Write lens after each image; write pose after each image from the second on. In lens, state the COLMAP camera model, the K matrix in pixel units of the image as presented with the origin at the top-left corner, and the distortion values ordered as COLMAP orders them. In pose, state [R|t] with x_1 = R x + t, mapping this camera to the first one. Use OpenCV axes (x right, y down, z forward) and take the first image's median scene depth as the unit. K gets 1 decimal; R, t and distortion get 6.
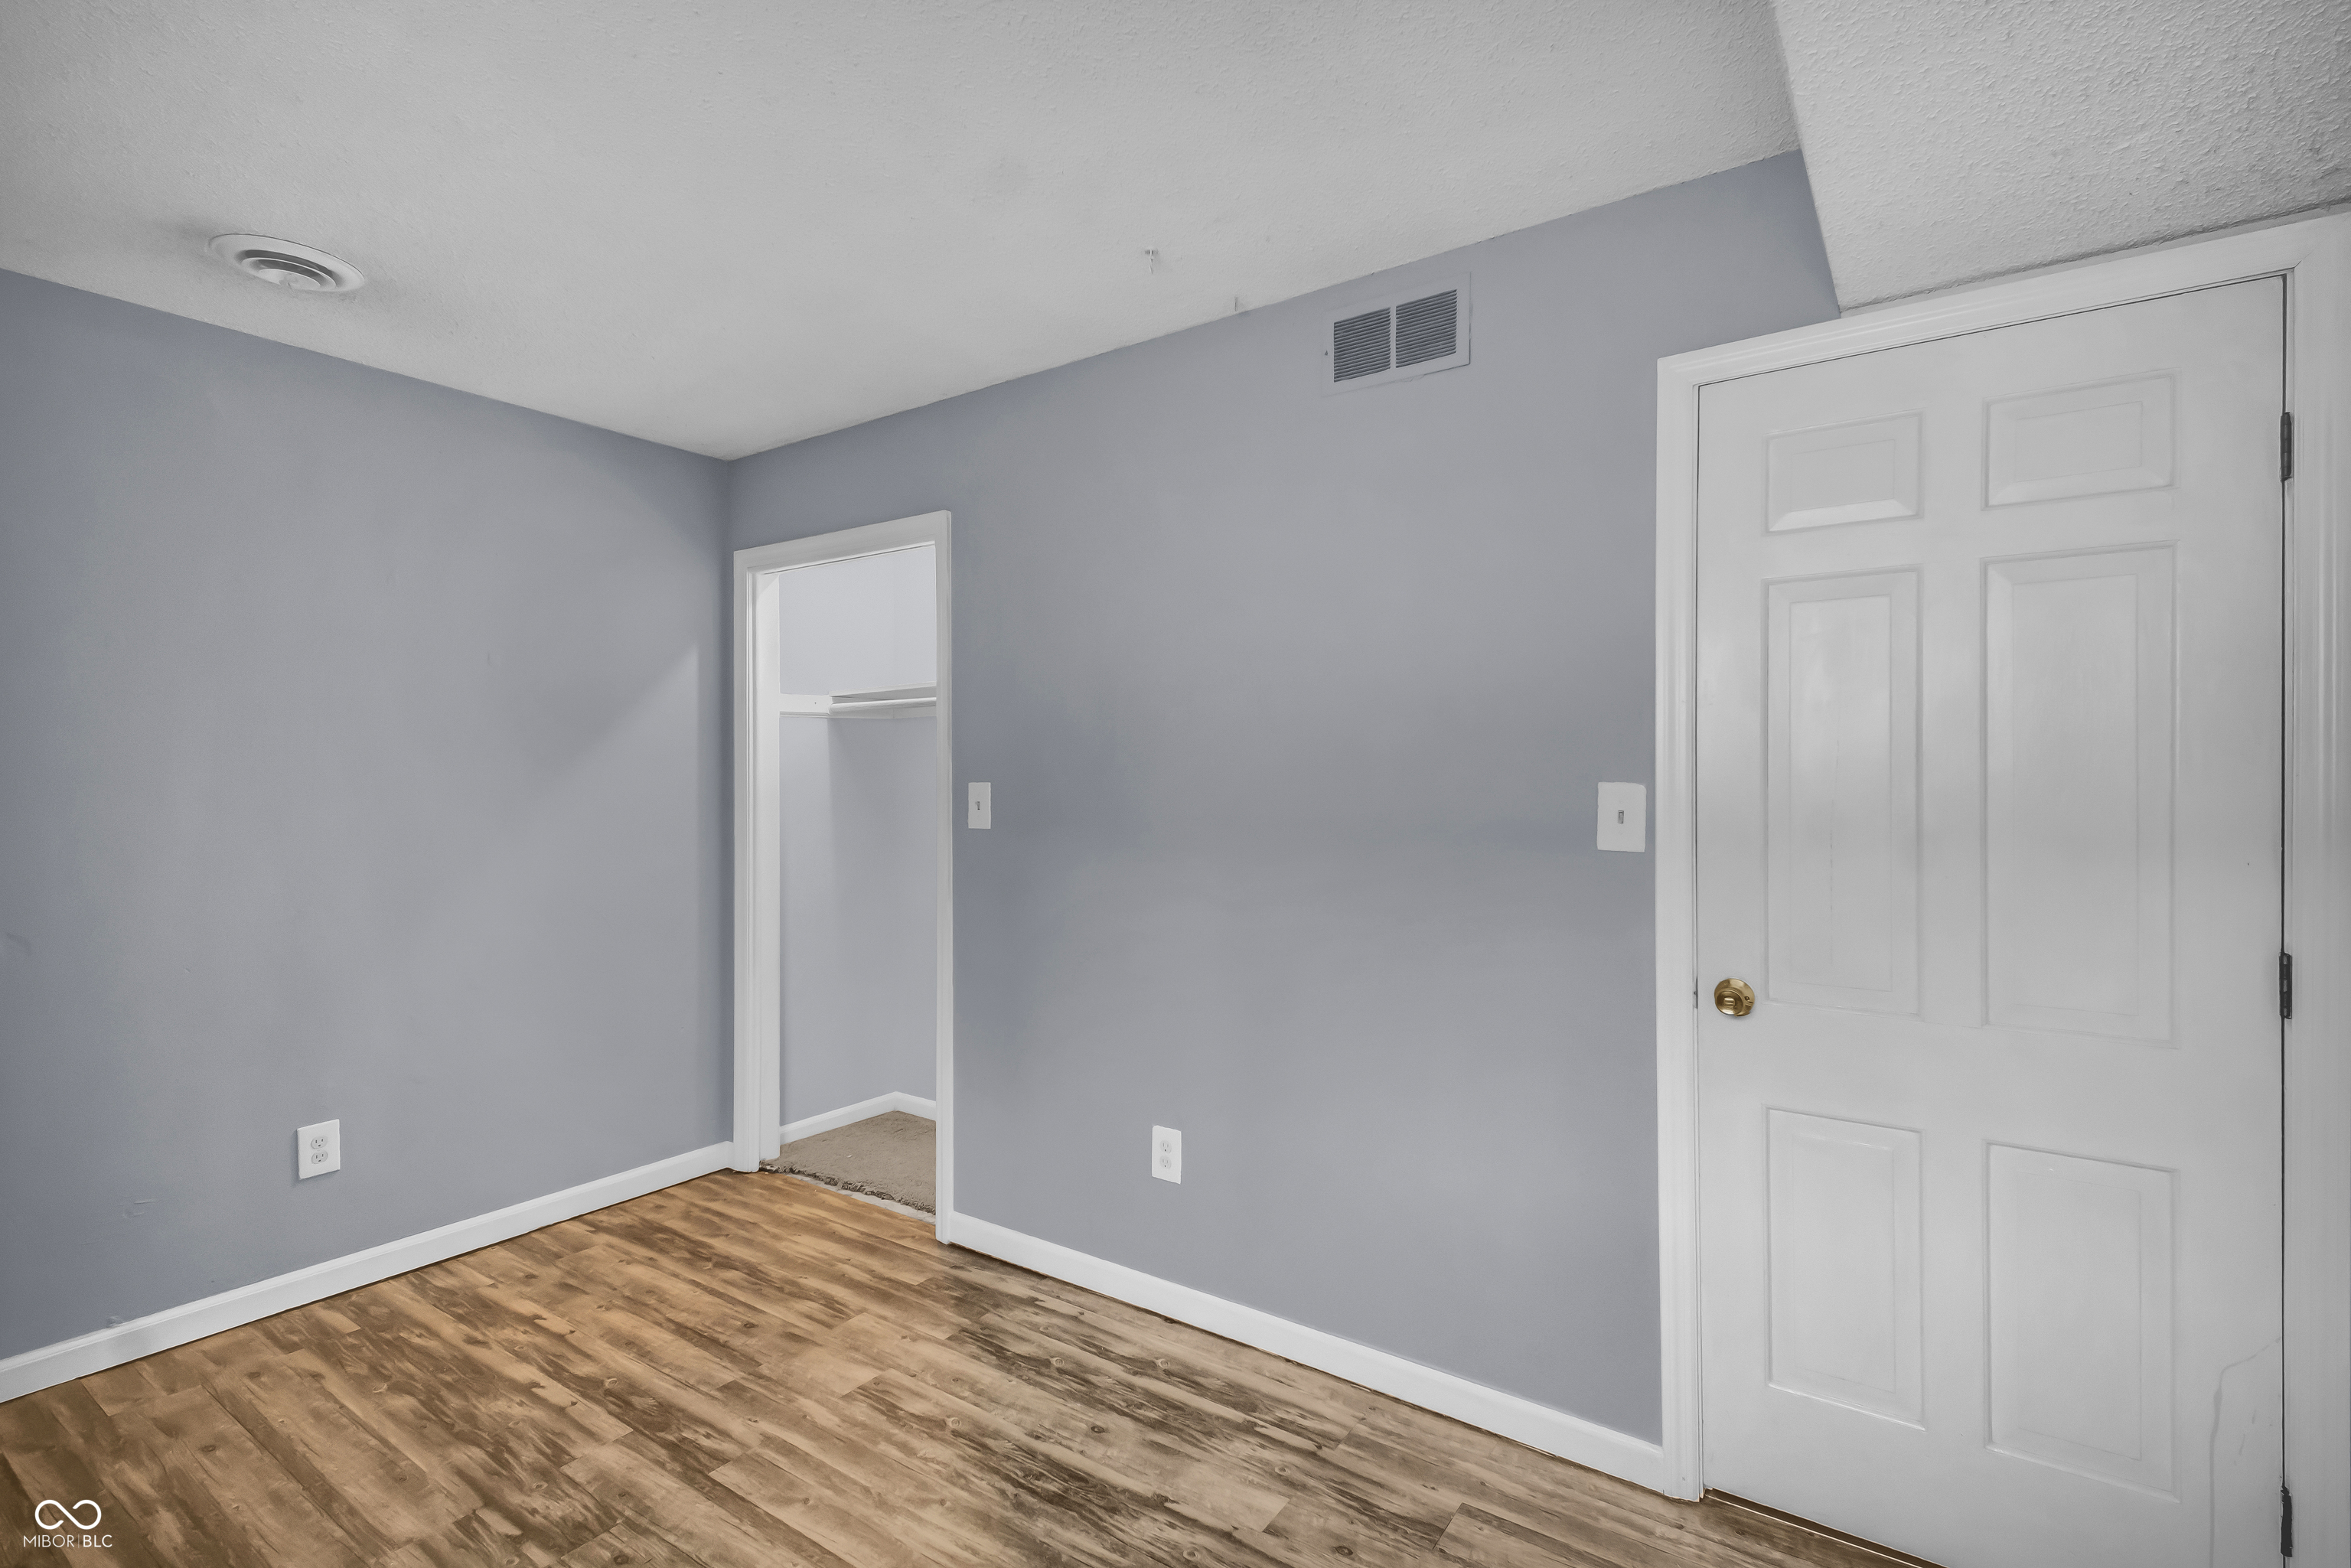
lens RADIAL K [[1085.7, 0, 1180.5], [0, 1085.7, 766.7], [0, 0, 1]] dist [0.038937, -0.016061]
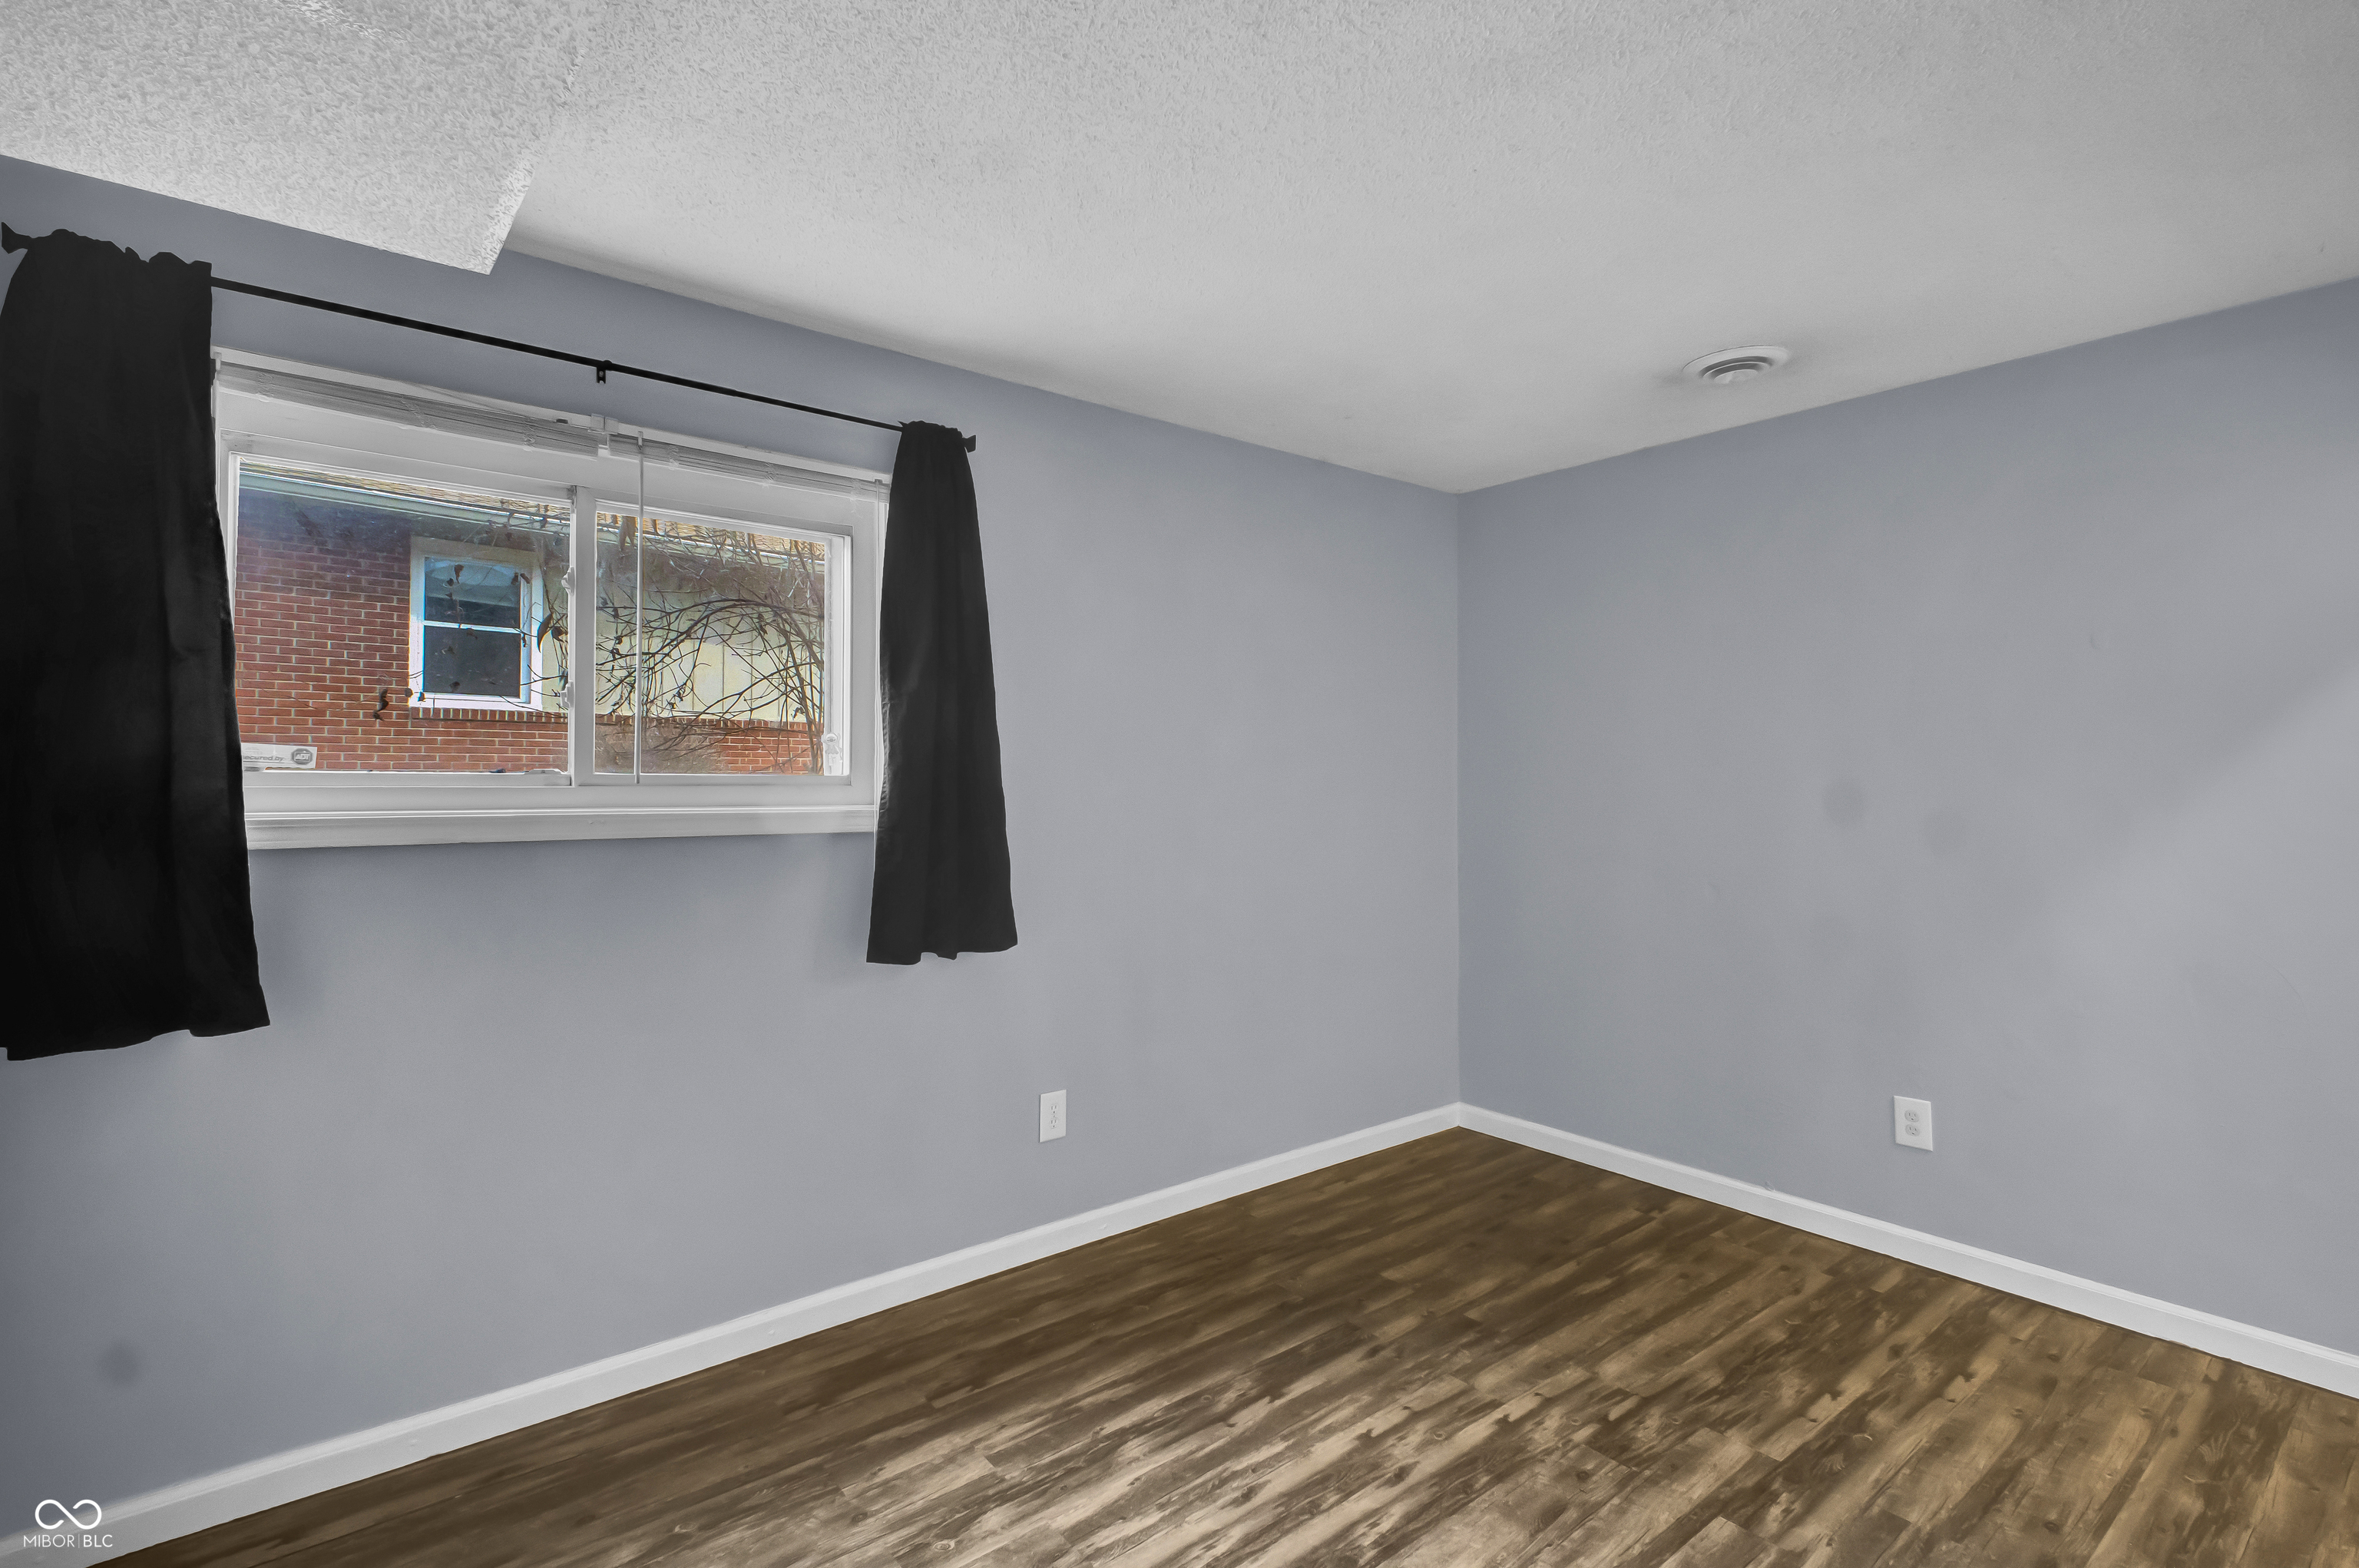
lens RADIAL K [[1098.5, 0, 1172.6], [0, 1098.5, 783.7], [0, 0, 1]] dist [0.038552, -0.018722]
pose [[-0.278578, 0.008276, -0.960378, 0.519306], [0.007542, 0.999951, 0.006429, 0.001741], [0.960384, -0.005453, -0.278627, 0.688275]]
